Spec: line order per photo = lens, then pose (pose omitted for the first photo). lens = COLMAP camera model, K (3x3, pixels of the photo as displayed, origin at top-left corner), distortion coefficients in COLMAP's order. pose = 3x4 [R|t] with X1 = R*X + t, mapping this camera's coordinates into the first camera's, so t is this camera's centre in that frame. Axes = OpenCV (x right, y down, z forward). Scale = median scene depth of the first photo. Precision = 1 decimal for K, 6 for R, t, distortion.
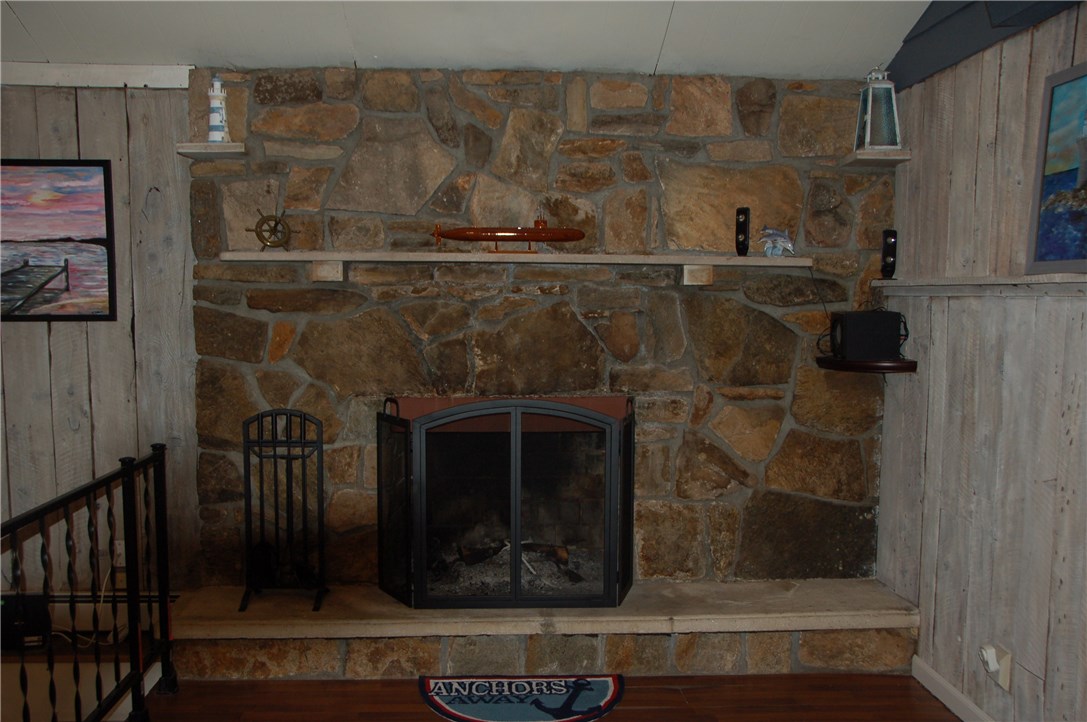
lens RADIAL K [[1026.3, 0, 536.7], [0, 1026.3, 391.2], [0, 0, 1]] dist [-0.041592, 0.000000]
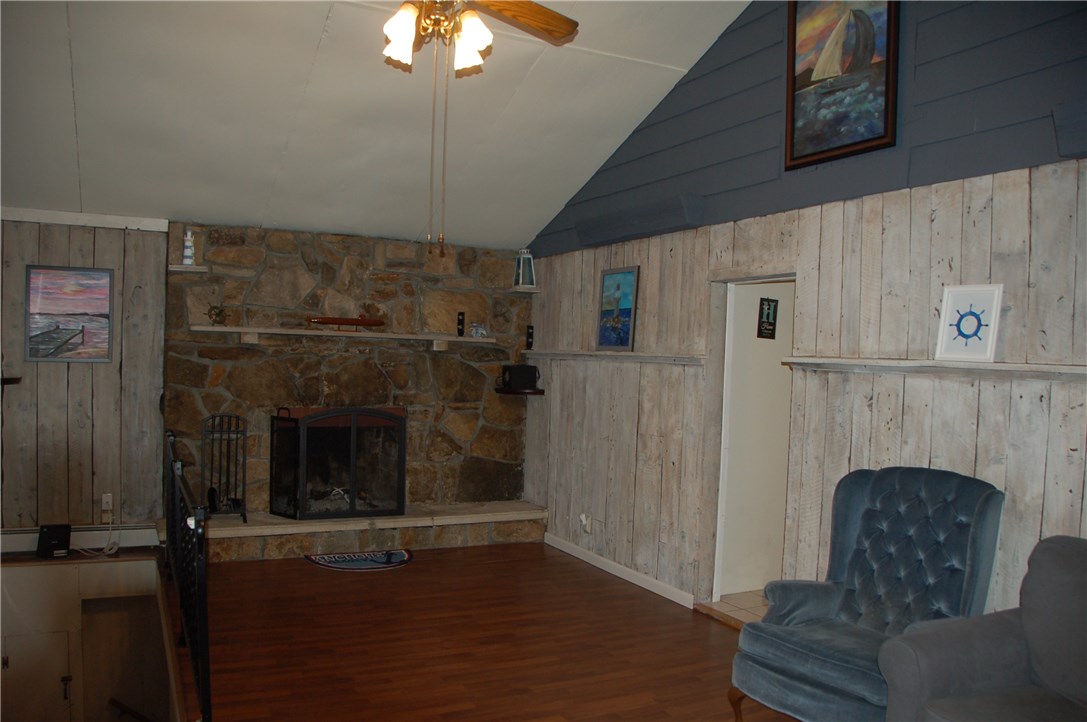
lens RADIAL K [[851.9, 0, 542.1], [0, 851.9, 369.6], [0, 0, 1]] dist [-0.135118, 0.072601]
pose [[0.914500, 0.016501, 0.404249, -0.320847], [0.011035, 0.997779, -0.065691, 0.042046], [-0.404435, 0.064535, 0.912287, -0.561118]]
